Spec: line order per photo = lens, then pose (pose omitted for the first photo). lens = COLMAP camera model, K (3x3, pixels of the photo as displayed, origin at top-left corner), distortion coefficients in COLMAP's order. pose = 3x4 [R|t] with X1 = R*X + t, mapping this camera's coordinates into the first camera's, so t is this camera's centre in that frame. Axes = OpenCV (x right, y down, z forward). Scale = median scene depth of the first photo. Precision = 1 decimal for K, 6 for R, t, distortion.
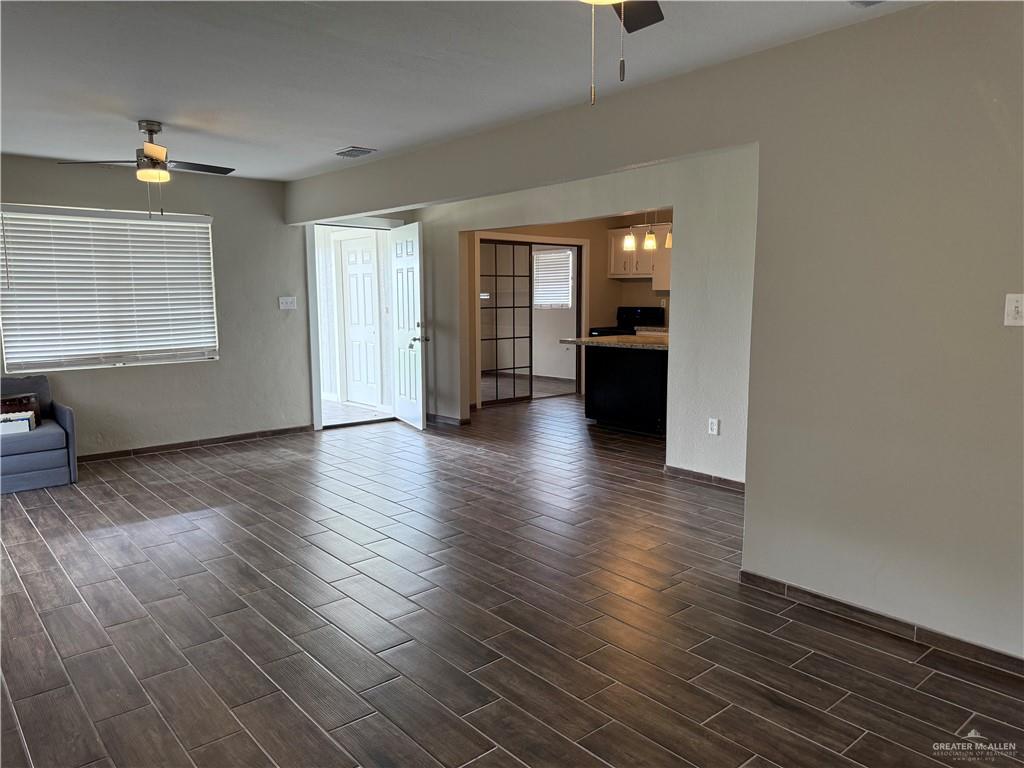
lens RADIAL K [[724.3, 0, 512.0], [0, 724.3, 384.0], [0, 0, 1]] dist [0.070548, -0.107563]
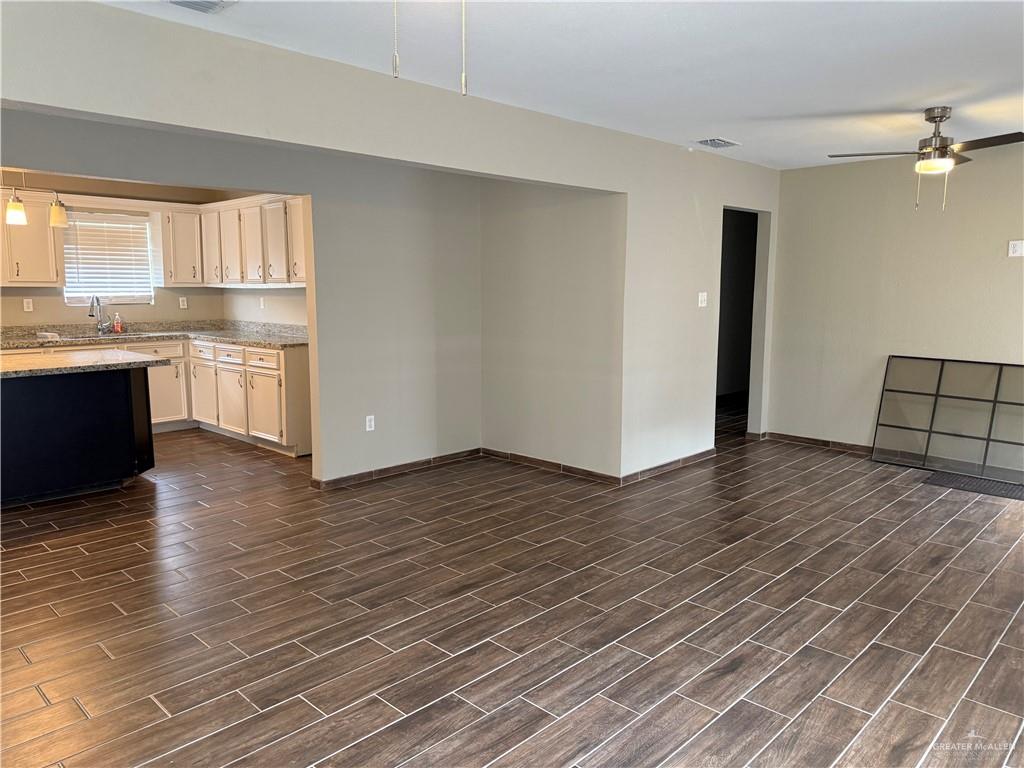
lens RADIAL K [[732.8, 0, 512.0], [0, 732.8, 384.0], [0, 0, 1]] dist [0.014243, -0.006115]
pose [[-0.091828, -0.131984, 0.986989, -0.741742], [0.123142, 0.982064, 0.142783, -0.115911], [-0.988131, 0.134652, -0.073928, 0.872561]]
